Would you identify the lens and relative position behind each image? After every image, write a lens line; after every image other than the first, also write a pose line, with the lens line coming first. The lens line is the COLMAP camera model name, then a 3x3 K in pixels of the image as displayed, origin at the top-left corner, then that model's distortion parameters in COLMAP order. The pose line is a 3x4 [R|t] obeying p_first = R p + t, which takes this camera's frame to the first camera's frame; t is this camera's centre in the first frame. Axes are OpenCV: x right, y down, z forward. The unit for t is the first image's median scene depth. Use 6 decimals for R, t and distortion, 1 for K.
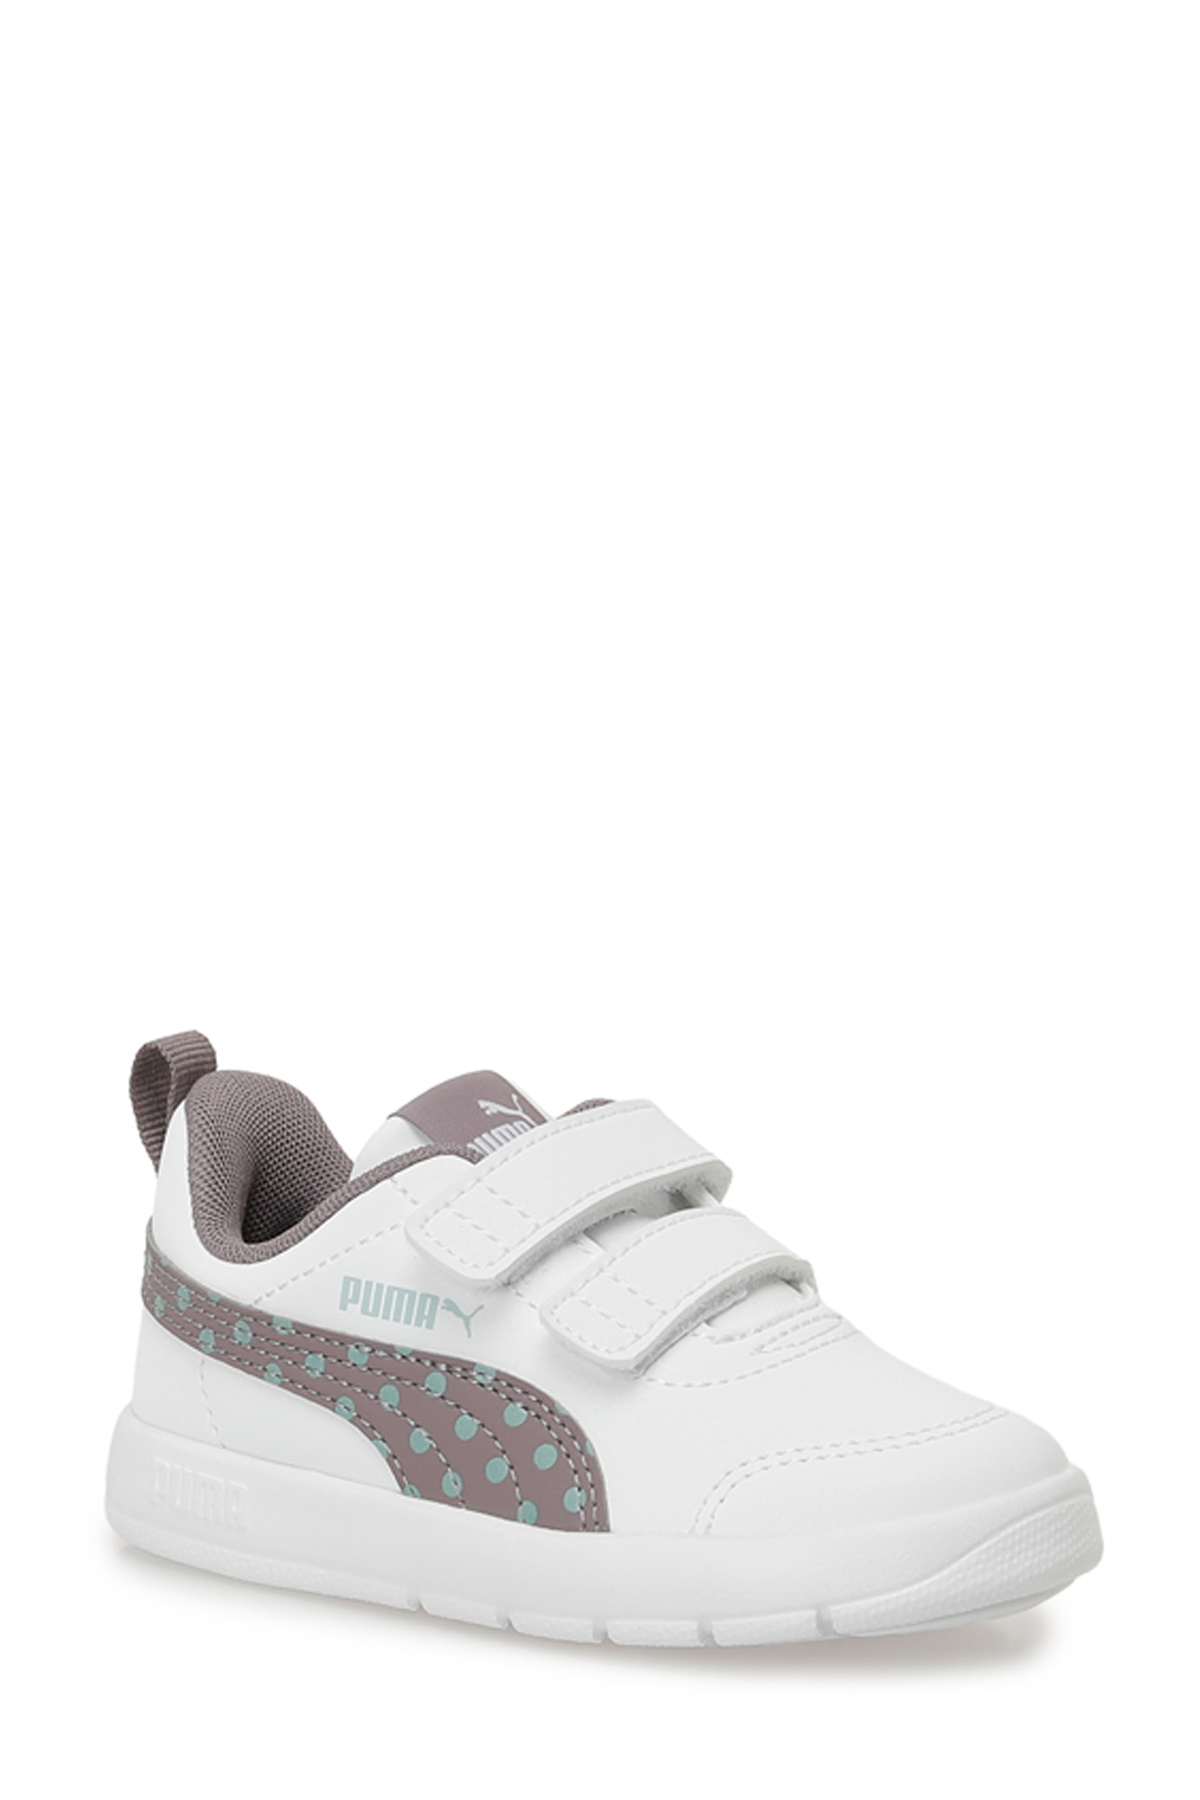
lens RADIAL K [[5507.6, 0, 605.6], [0, 5507.6, 900.2], [0, 0, 1]] dist [0.096120, 0.000000]
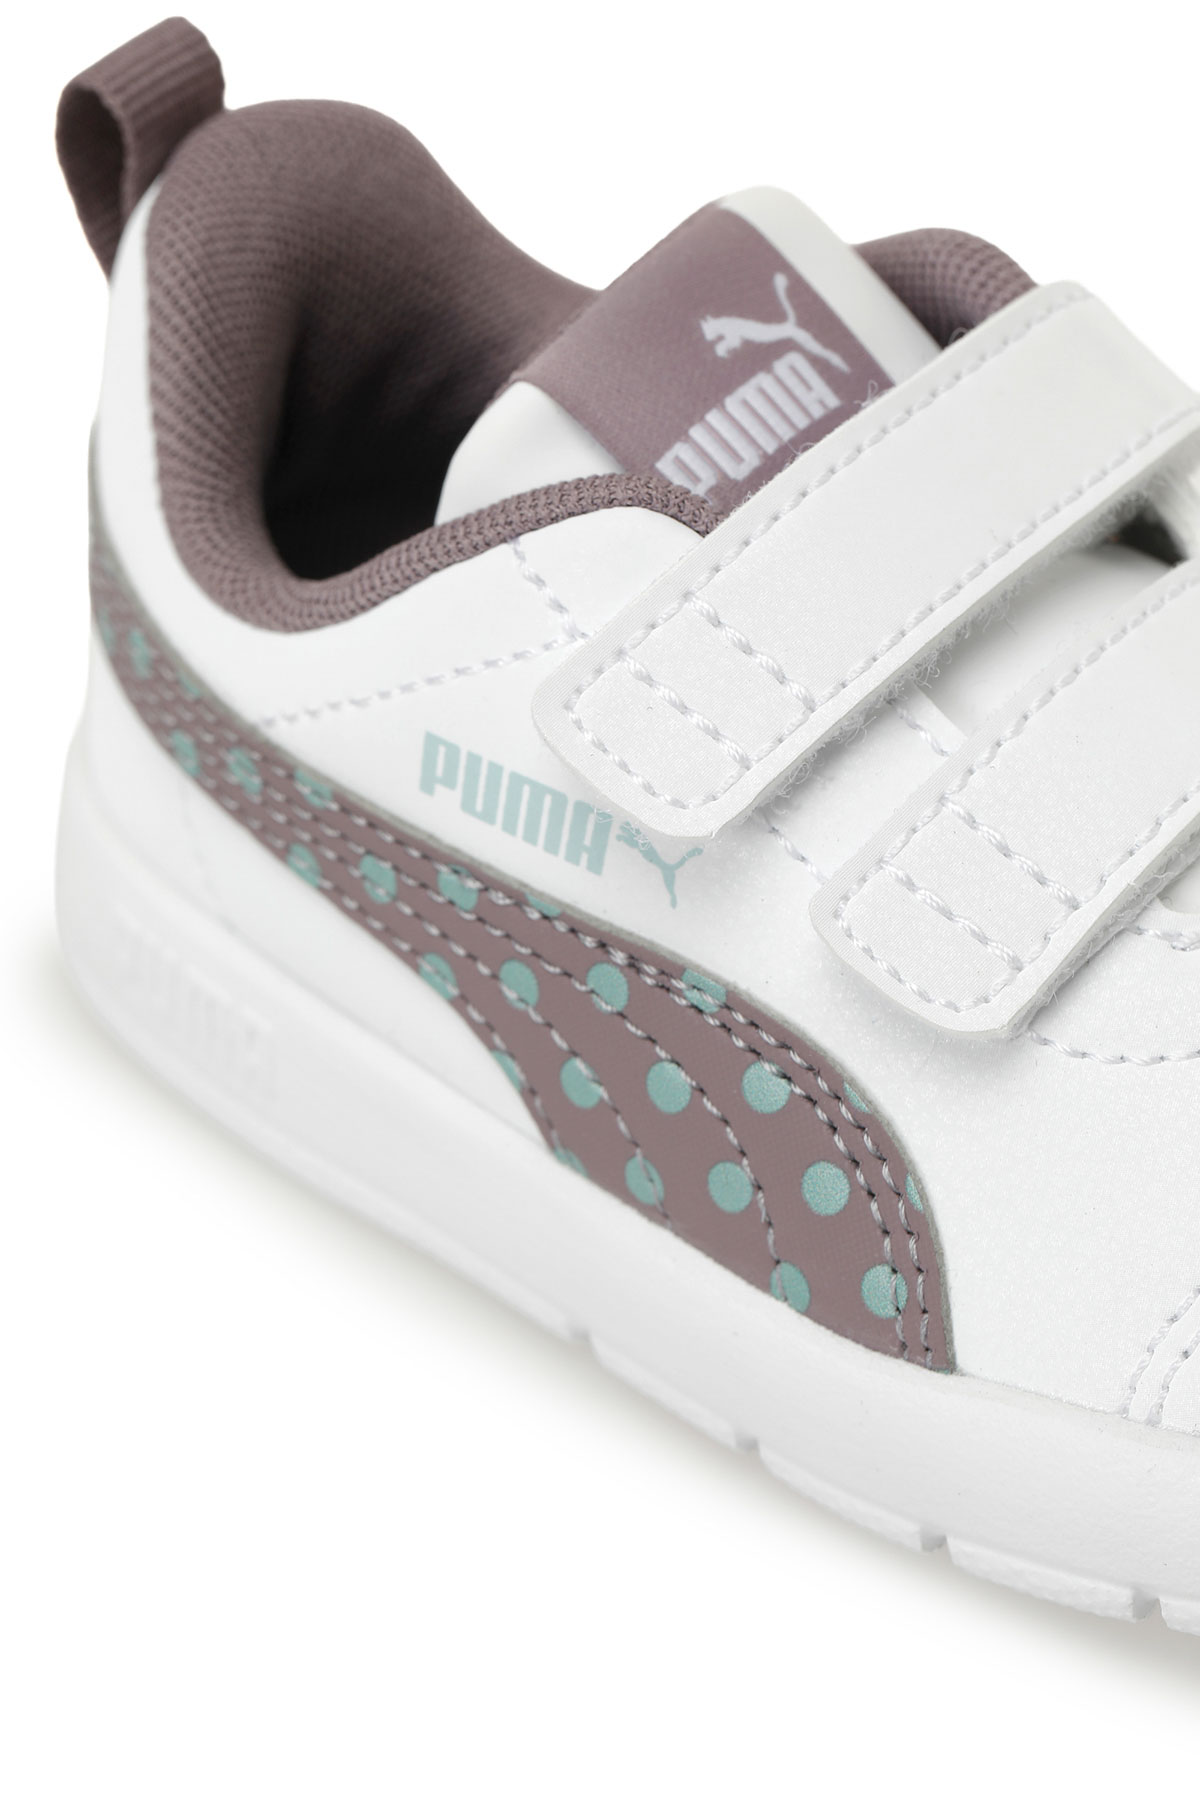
lens RADIAL K [[5507.6, 0, 598.7], [0, 5507.6, 895.8], [0, 0, 1]] dist [0.096120, 0.000000]
pose [[0.996268, 0.008826, -0.085865, 0.010611], [0.024962, 0.922796, 0.384479, -0.108972], [0.082629, -0.385187, 0.919132, 0.548709]]
